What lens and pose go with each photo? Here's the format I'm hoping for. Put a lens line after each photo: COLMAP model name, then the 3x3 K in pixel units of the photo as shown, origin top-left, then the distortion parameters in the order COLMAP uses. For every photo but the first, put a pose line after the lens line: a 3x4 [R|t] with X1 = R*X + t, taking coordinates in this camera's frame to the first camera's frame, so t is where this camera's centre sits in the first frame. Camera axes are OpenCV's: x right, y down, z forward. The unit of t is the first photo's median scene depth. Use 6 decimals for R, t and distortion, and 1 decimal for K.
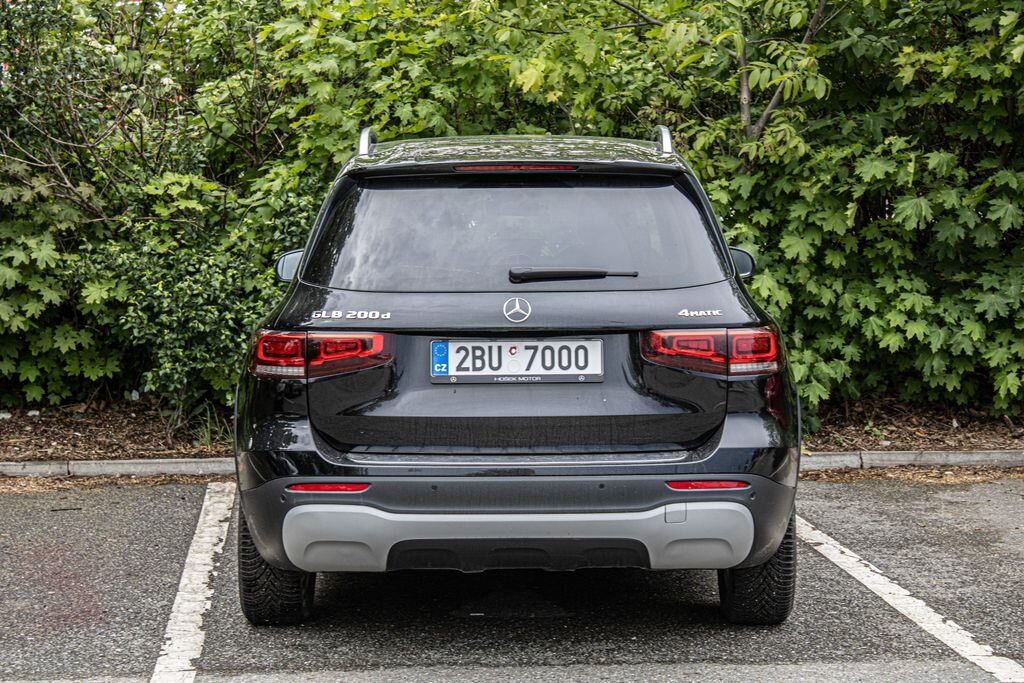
lens RADIAL K [[2510.5, 0, 521.7], [0, 2510.5, 335.9], [0, 0, 1]] dist [0.125017, 0.000000]
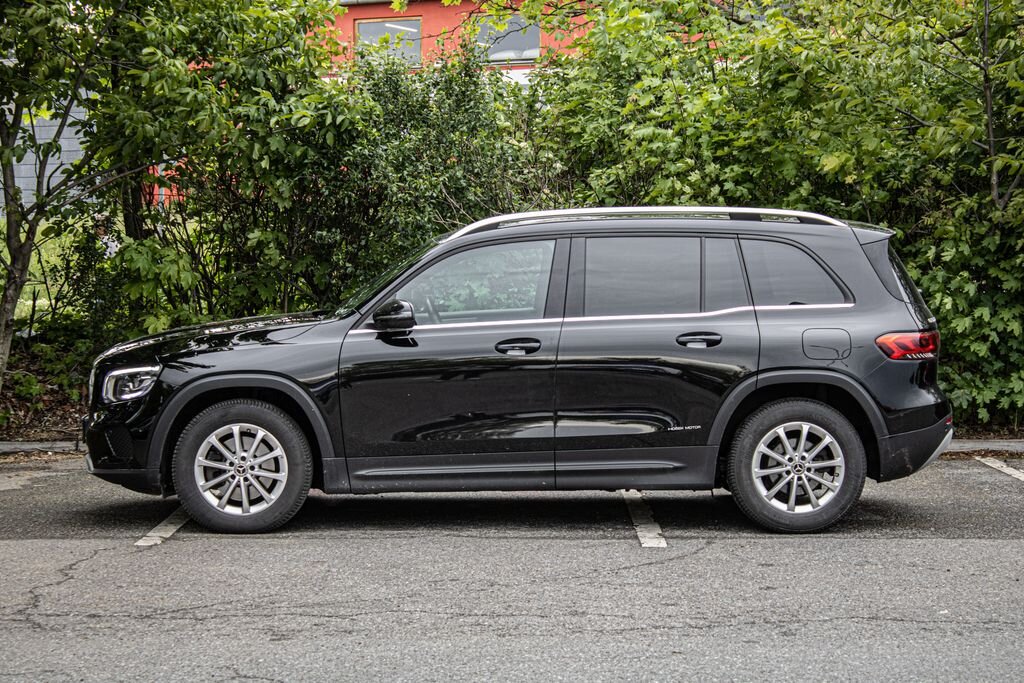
lens RADIAL K [[2510.5, 0, 511.6], [0, 2510.5, 328.1], [0, 0, 1]] dist [0.125017, 0.000000]
pose [[0.995980, 0.003465, -0.089507, -0.048656], [-0.005364, 0.999765, -0.020982, 0.016080], [0.089414, 0.021377, 0.995765, -0.381967]]
